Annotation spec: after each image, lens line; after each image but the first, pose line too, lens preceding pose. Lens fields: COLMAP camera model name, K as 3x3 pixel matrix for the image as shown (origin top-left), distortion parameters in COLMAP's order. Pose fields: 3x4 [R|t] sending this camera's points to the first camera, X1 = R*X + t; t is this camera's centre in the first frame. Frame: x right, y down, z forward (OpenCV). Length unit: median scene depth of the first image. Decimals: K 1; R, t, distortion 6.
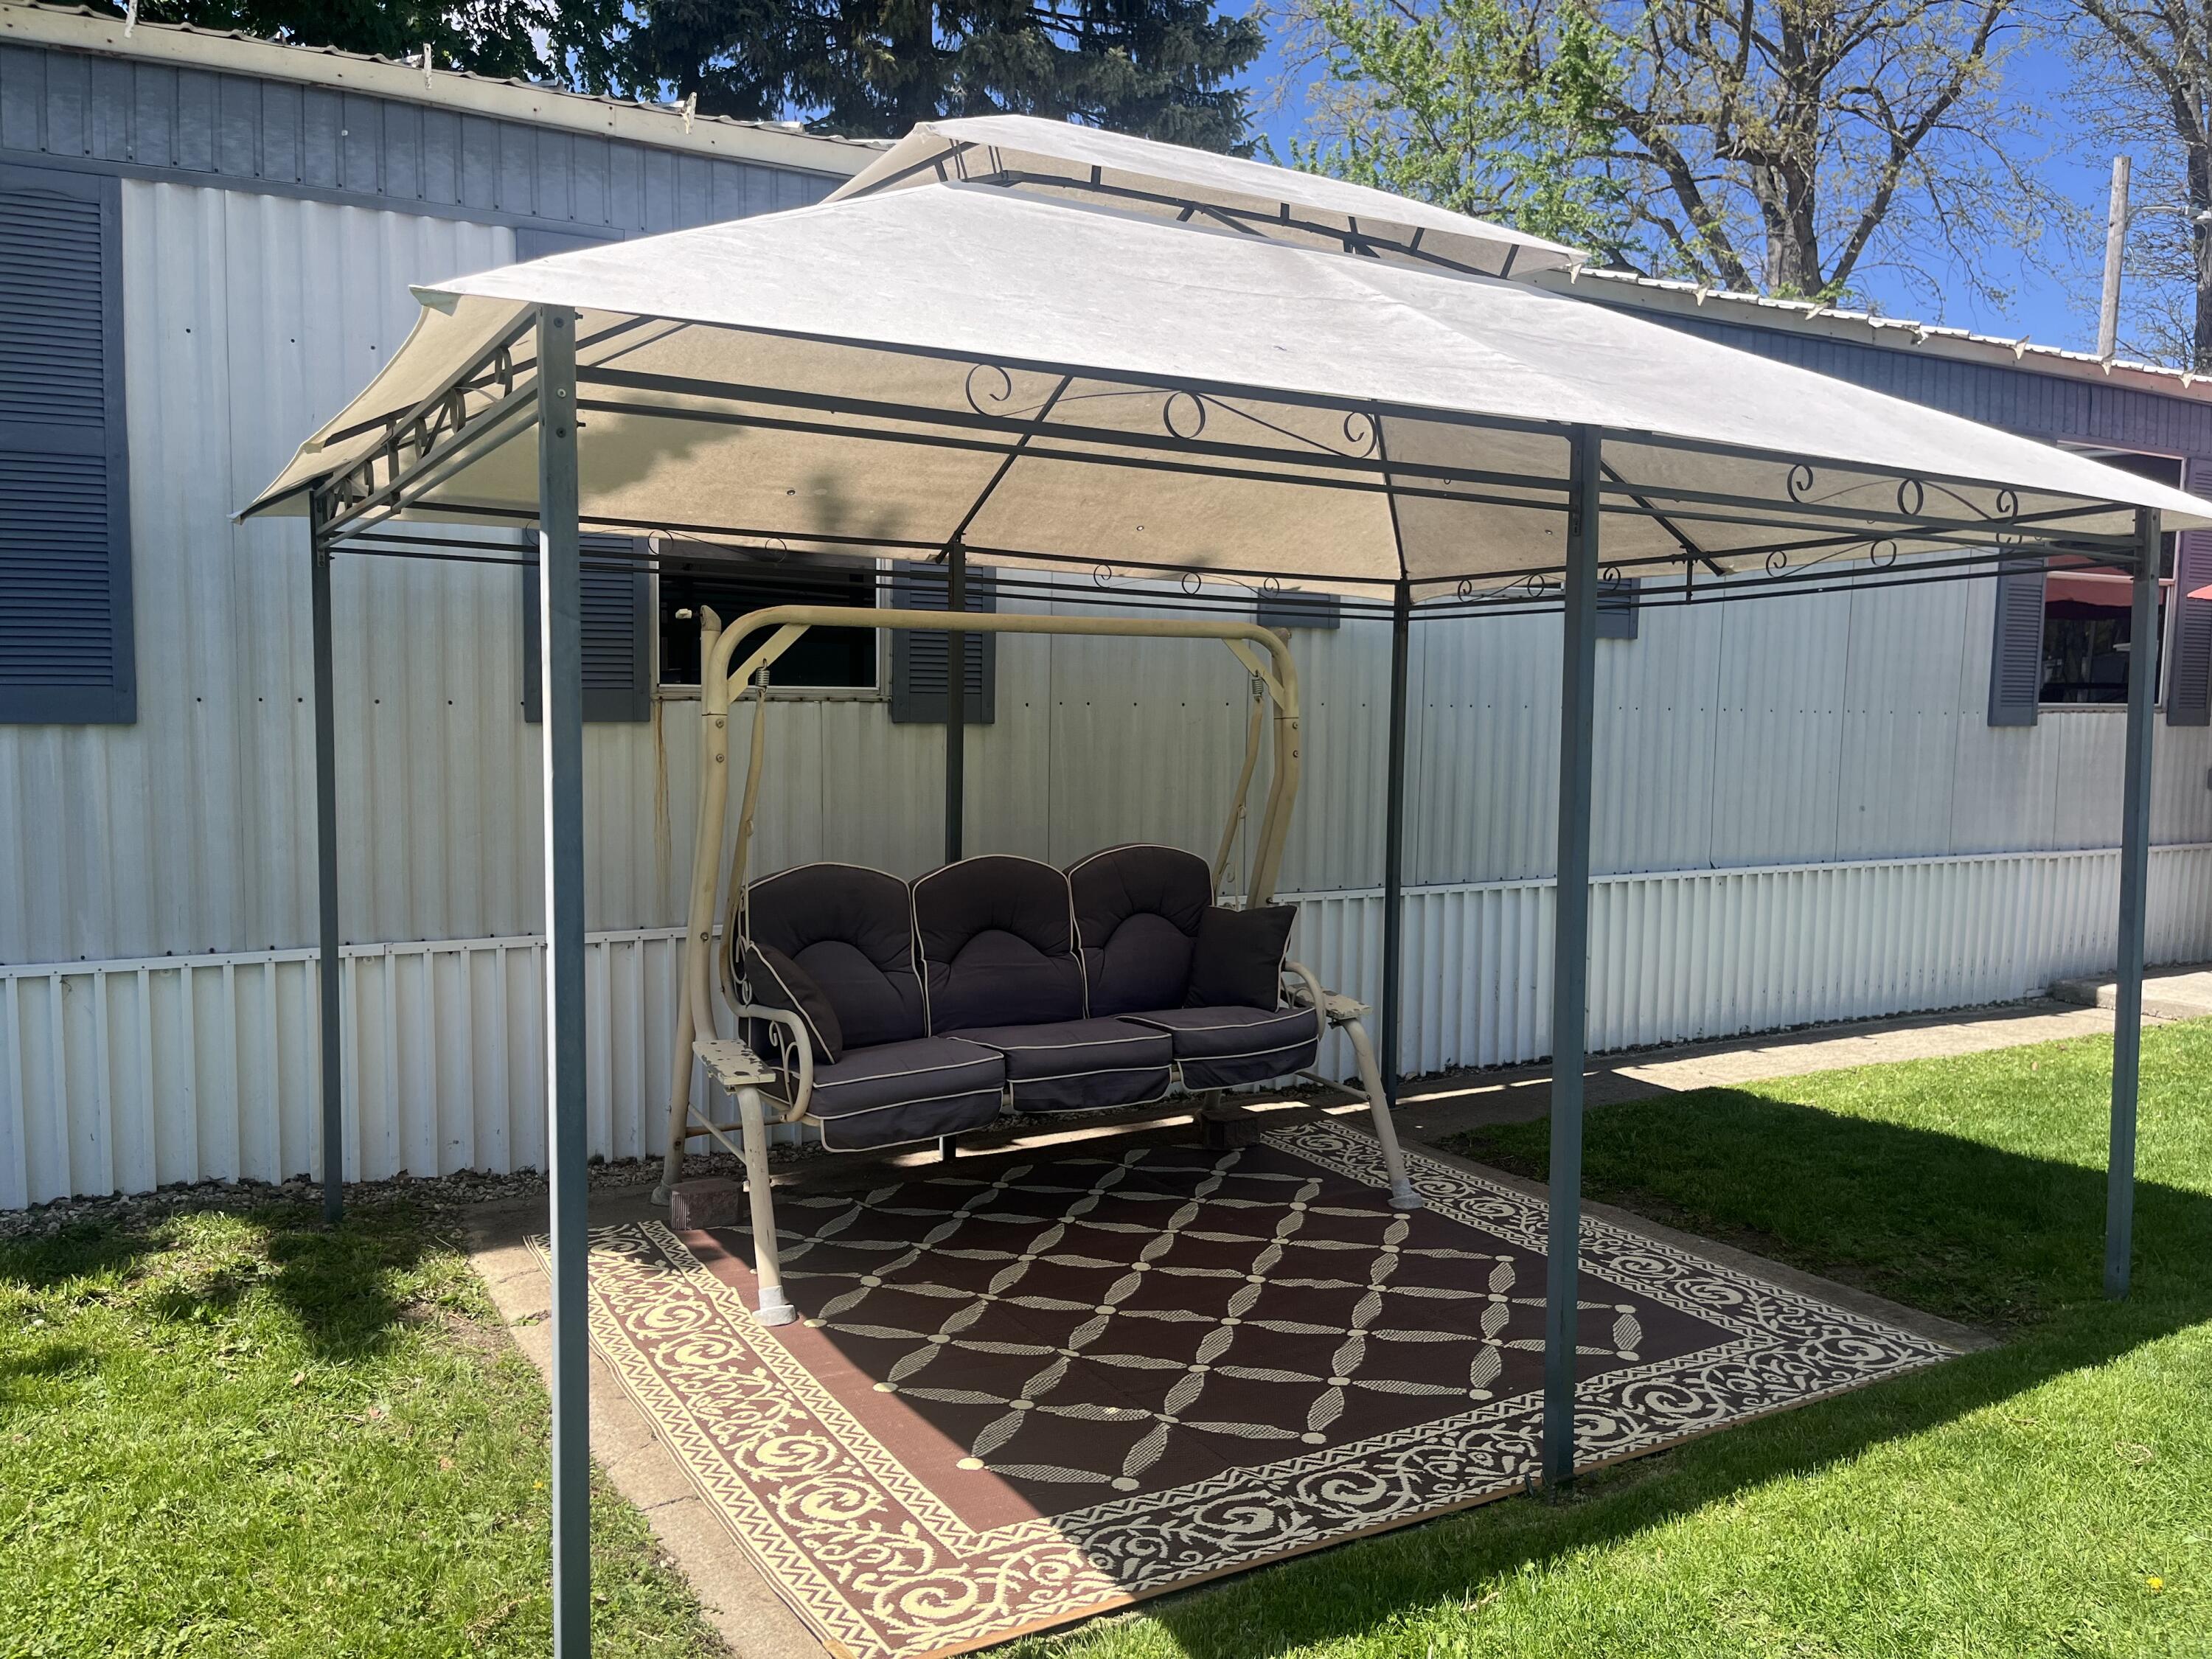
lens RADIAL K [[1688.0, 0, 1088.4], [0, 1688.0, 839.3], [0, 0, 1]] dist [0.061971, -0.080900]
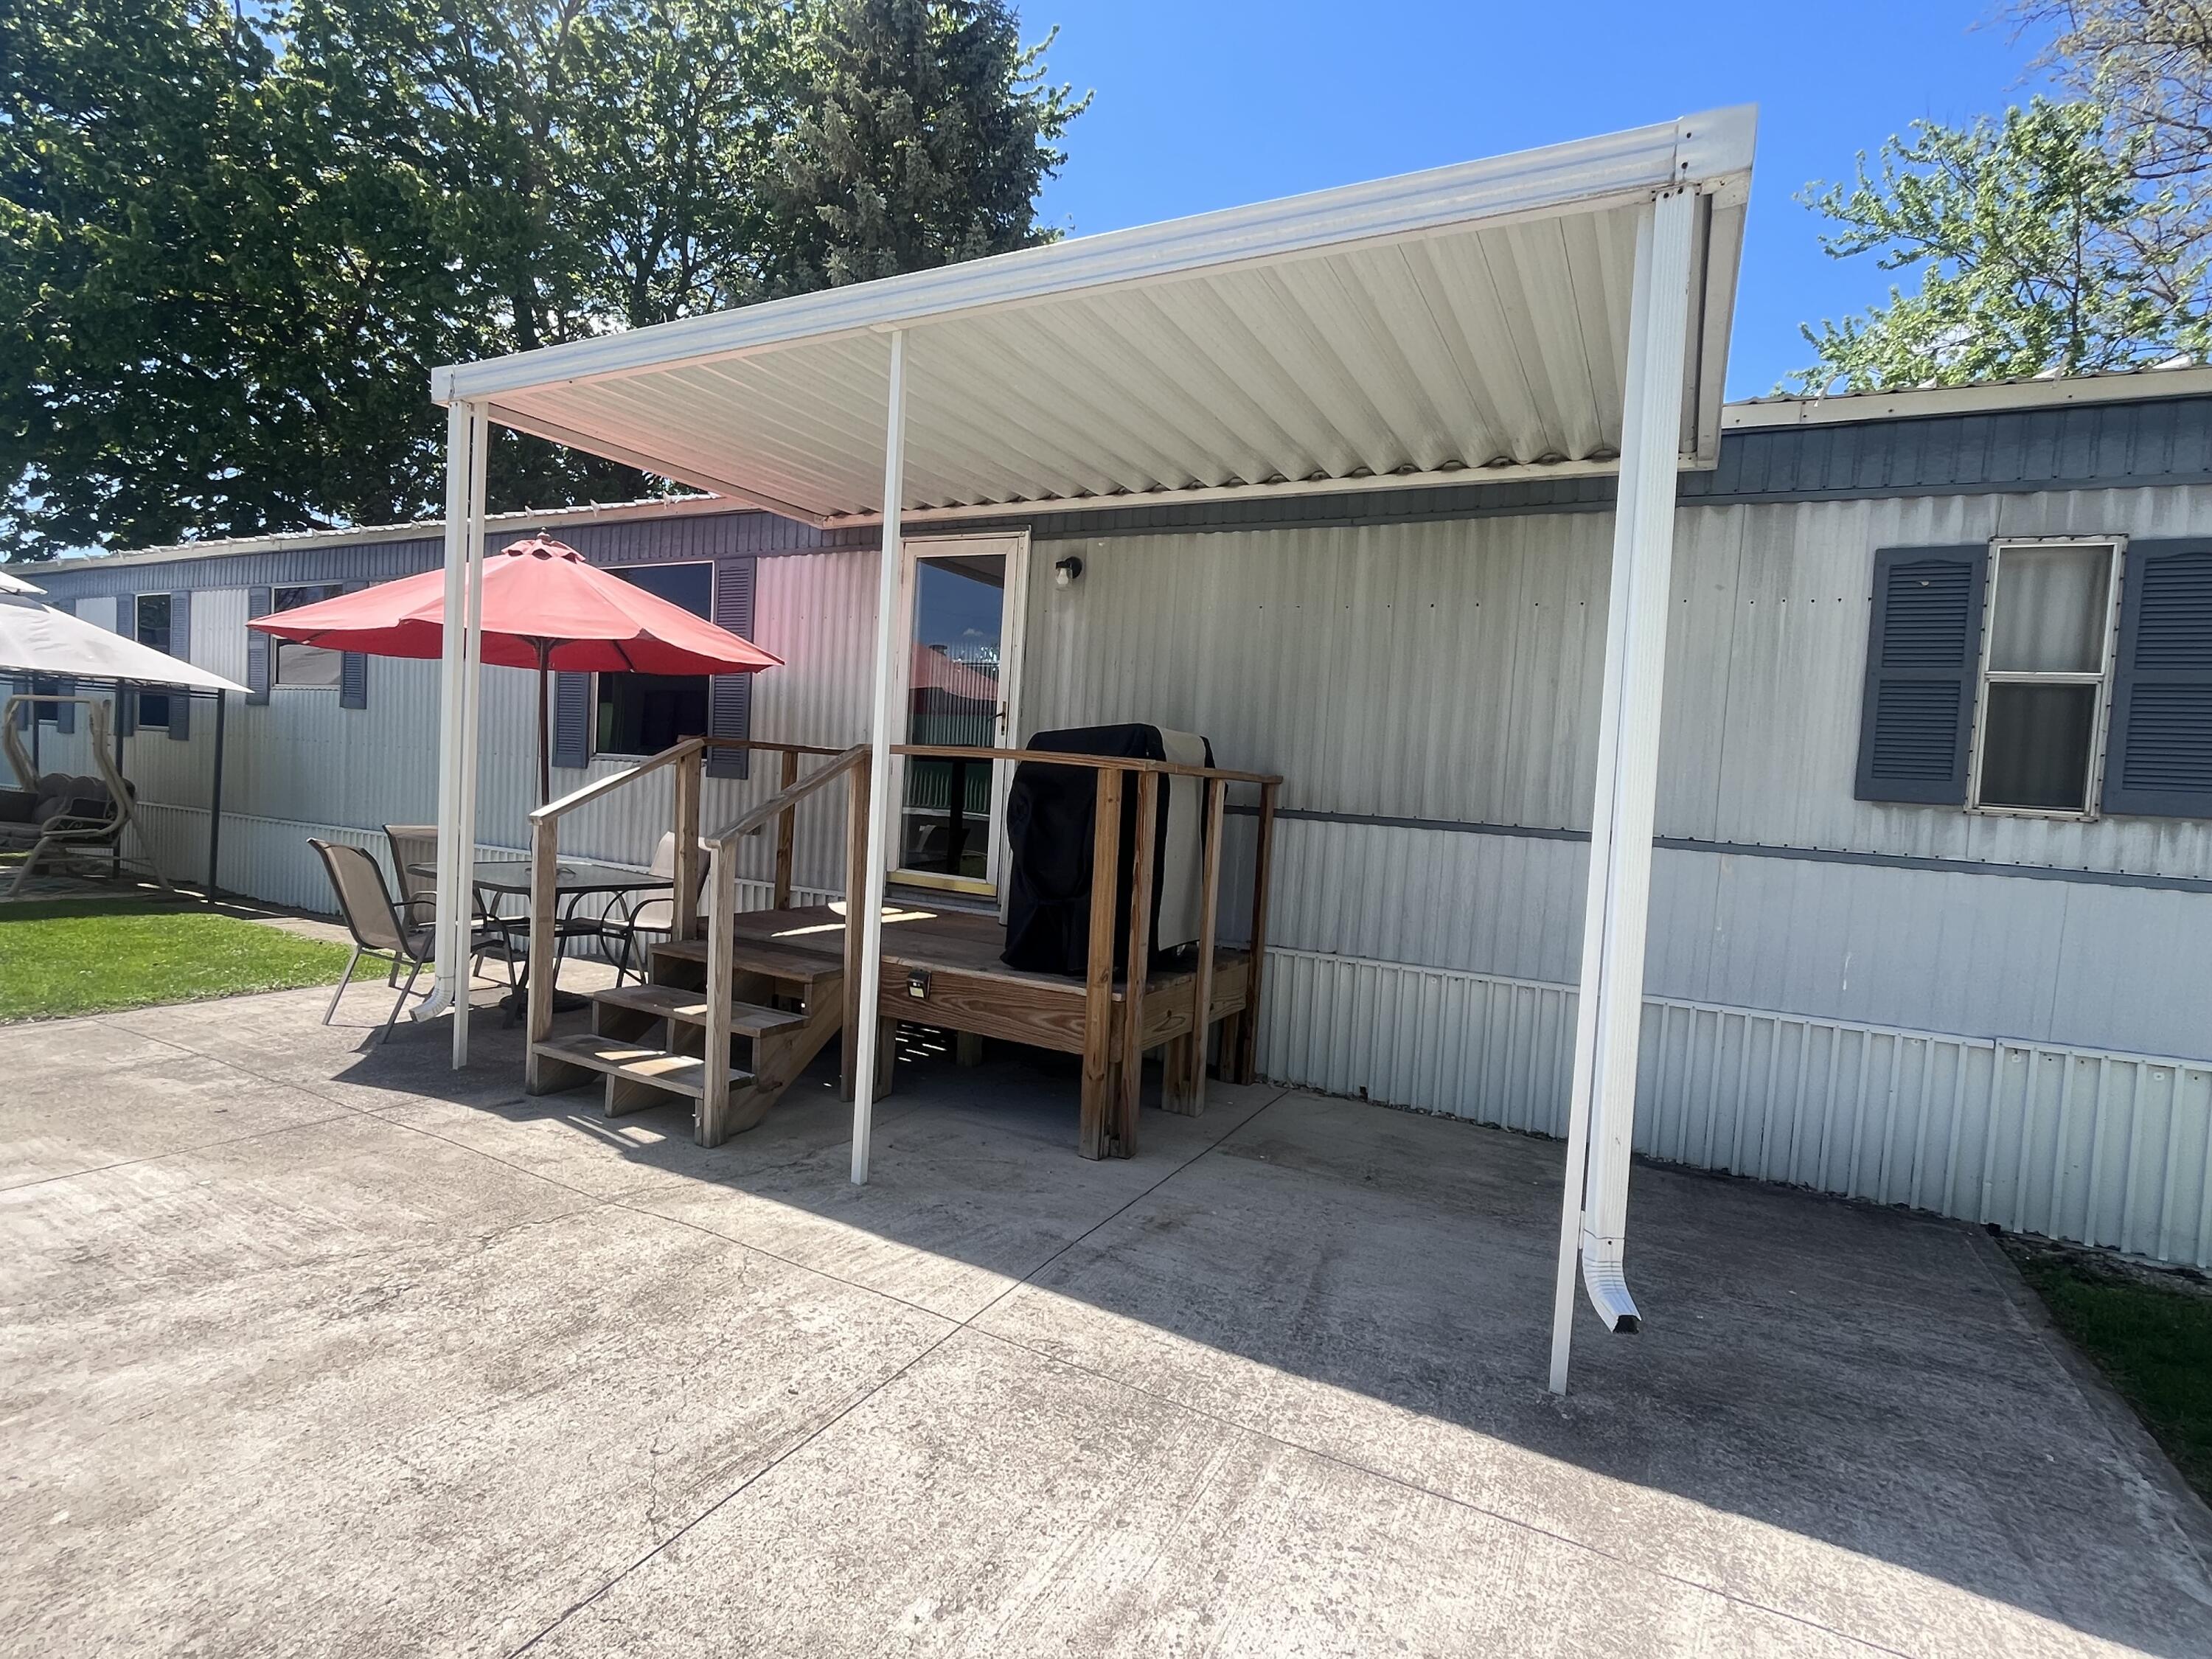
lens RADIAL K [[1175.2, 0, 1106.0], [0, 1175.2, 829.5], [0, 0, 1]] dist [0.000548, 0.000460]
pose [[0.526522, 0.056763, -0.848265, 1.644163], [-0.121306, 0.992575, -0.008876, -0.060656], [0.841463, 0.107573, 0.529498, 0.866569]]
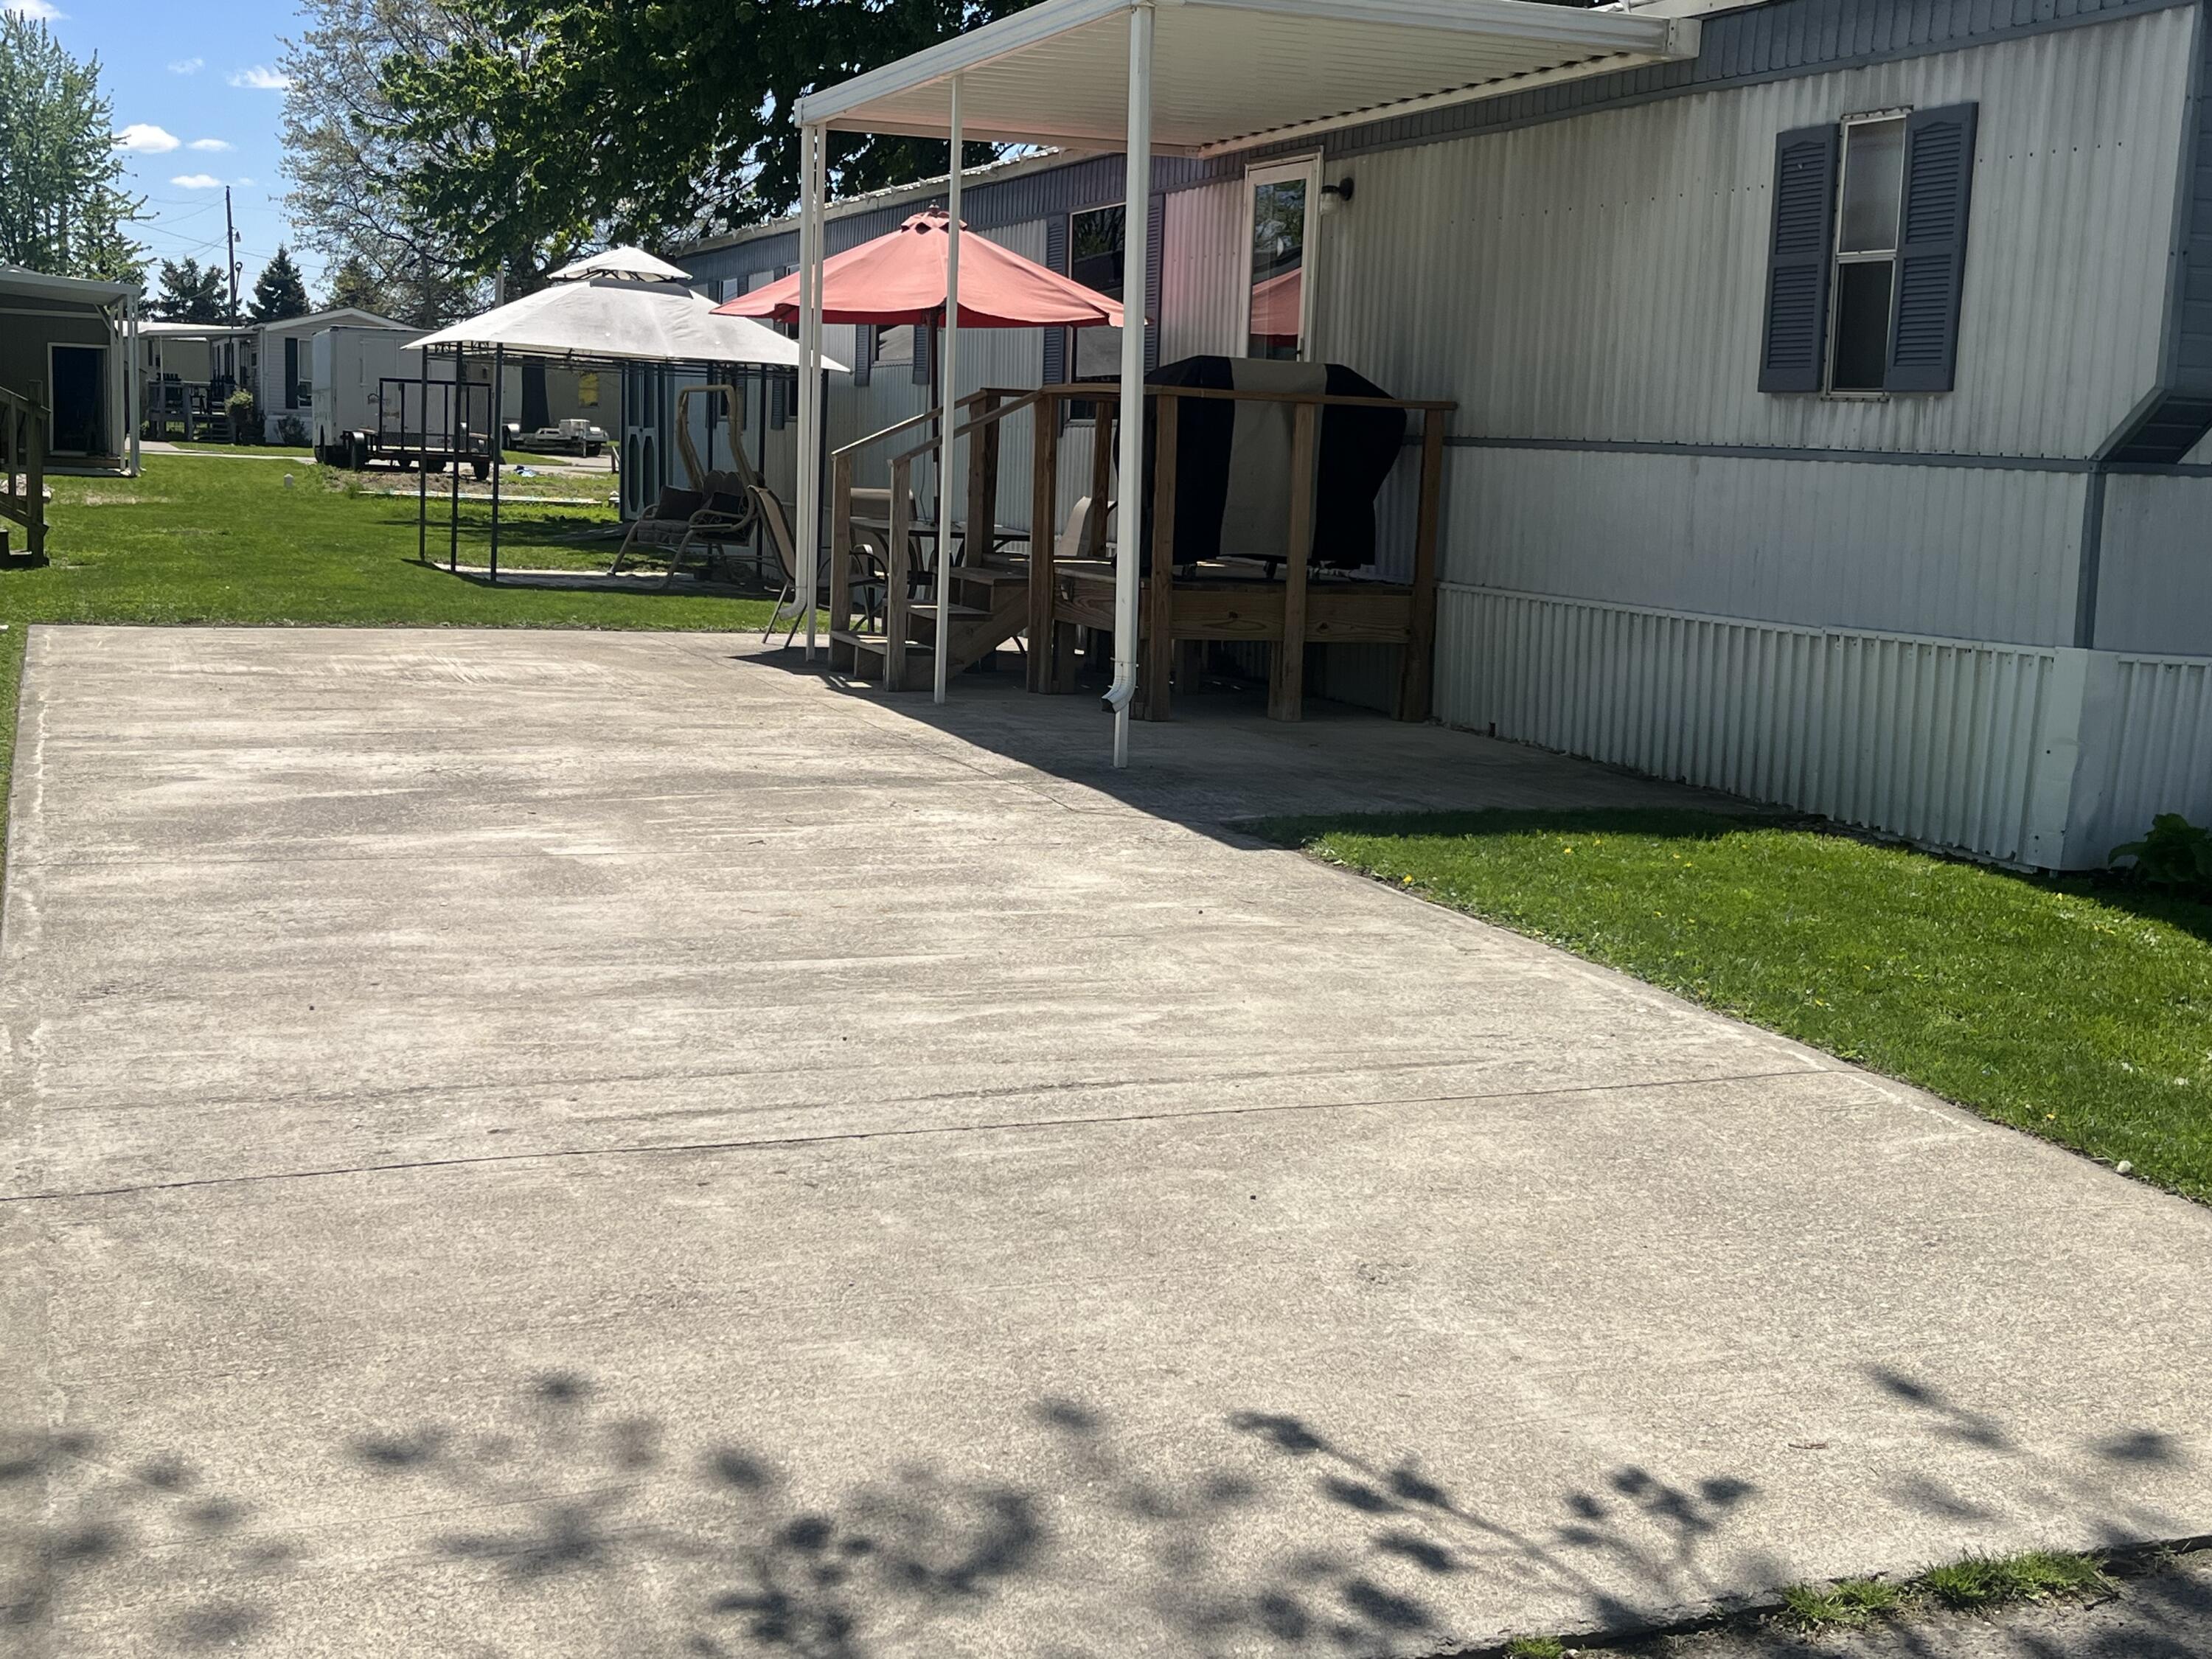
lens RADIAL K [[2548.0, 0, 1106.0], [0, 2548.0, 829.5], [0, 0, 1]] dist [-0.006140, -0.032252]
pose [[-0.096973, 0.132620, -0.986412, 2.548709], [-0.111689, 0.983373, 0.143192, -0.058056], [0.989000, 0.124057, -0.080549, 1.259626]]
